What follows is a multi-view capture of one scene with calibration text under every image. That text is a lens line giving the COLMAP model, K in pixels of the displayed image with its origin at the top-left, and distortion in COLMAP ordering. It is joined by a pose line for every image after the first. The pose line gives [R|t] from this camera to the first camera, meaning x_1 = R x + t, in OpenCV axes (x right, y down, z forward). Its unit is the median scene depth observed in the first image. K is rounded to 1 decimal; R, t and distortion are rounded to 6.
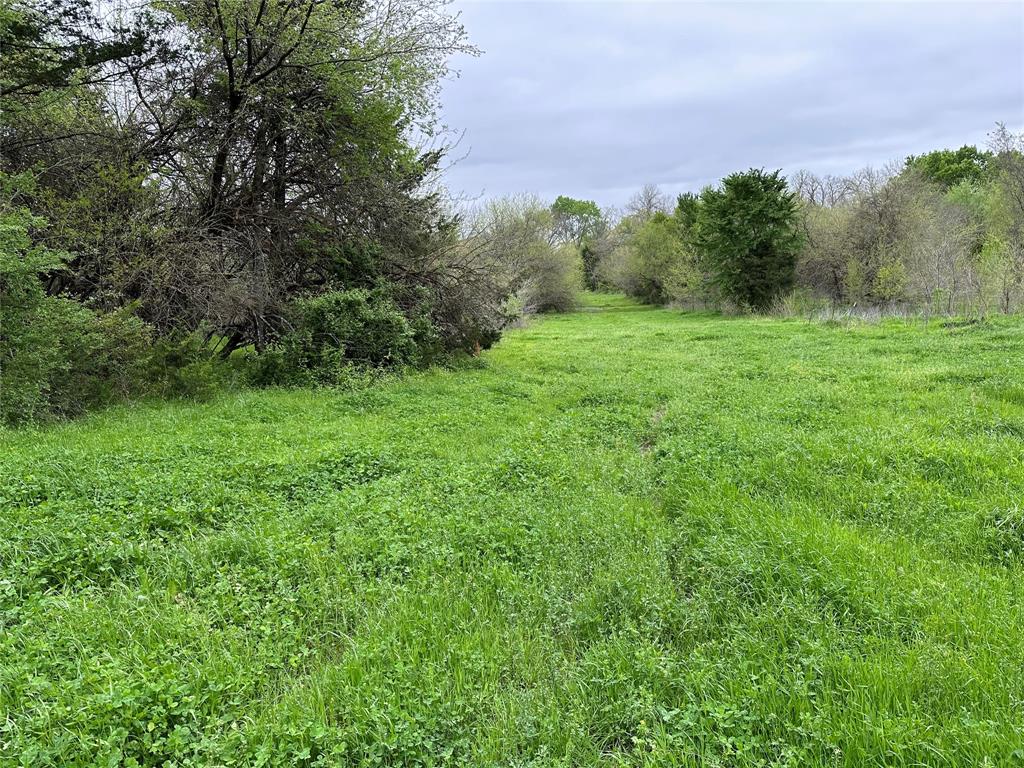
lens RADIAL K [[729.8, 0, 512.0], [0, 729.8, 384.0], [0, 0, 1]] dist [0.078623, -0.073704]
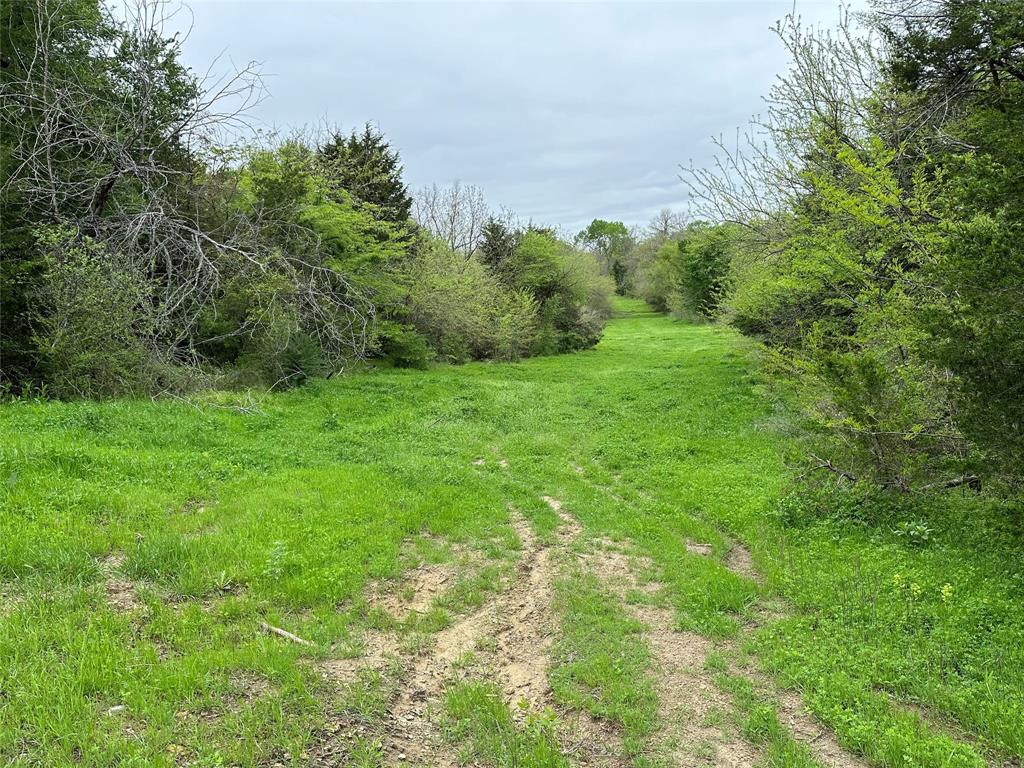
lens RADIAL K [[667.3, 0, 515.6], [0, 667.3, 387.7], [0, 0, 1]] dist [0.100862, -0.126070]
pose [[0.998544, -0.022122, -0.049196, -0.022422], [0.023227, 0.999488, 0.022002, 0.006621], [0.048684, -0.023113, 0.998547, -0.187480]]
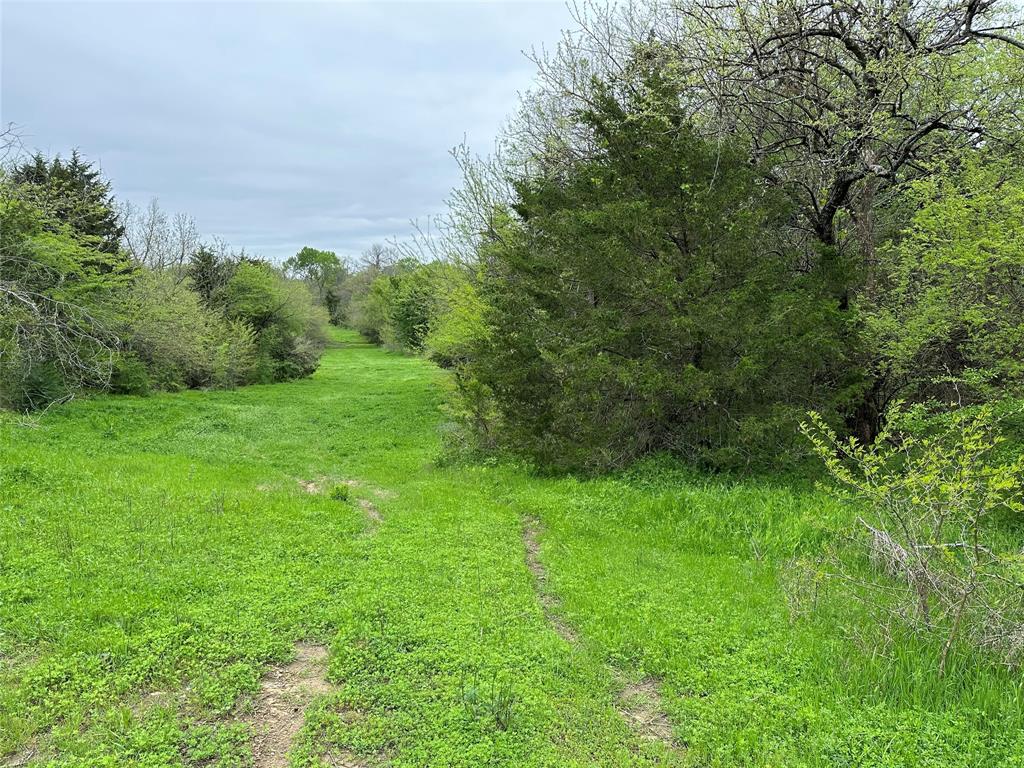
lens RADIAL K [[667.3, 0, 515.6], [0, 667.3, 387.7], [0, 0, 1]] dist [0.100862, -0.126070]
pose [[0.931493, -0.023415, 0.363004, -0.025861], [0.029616, 0.999495, -0.011524, 0.007471], [-0.362551, 0.021485, 0.931716, -0.208627]]
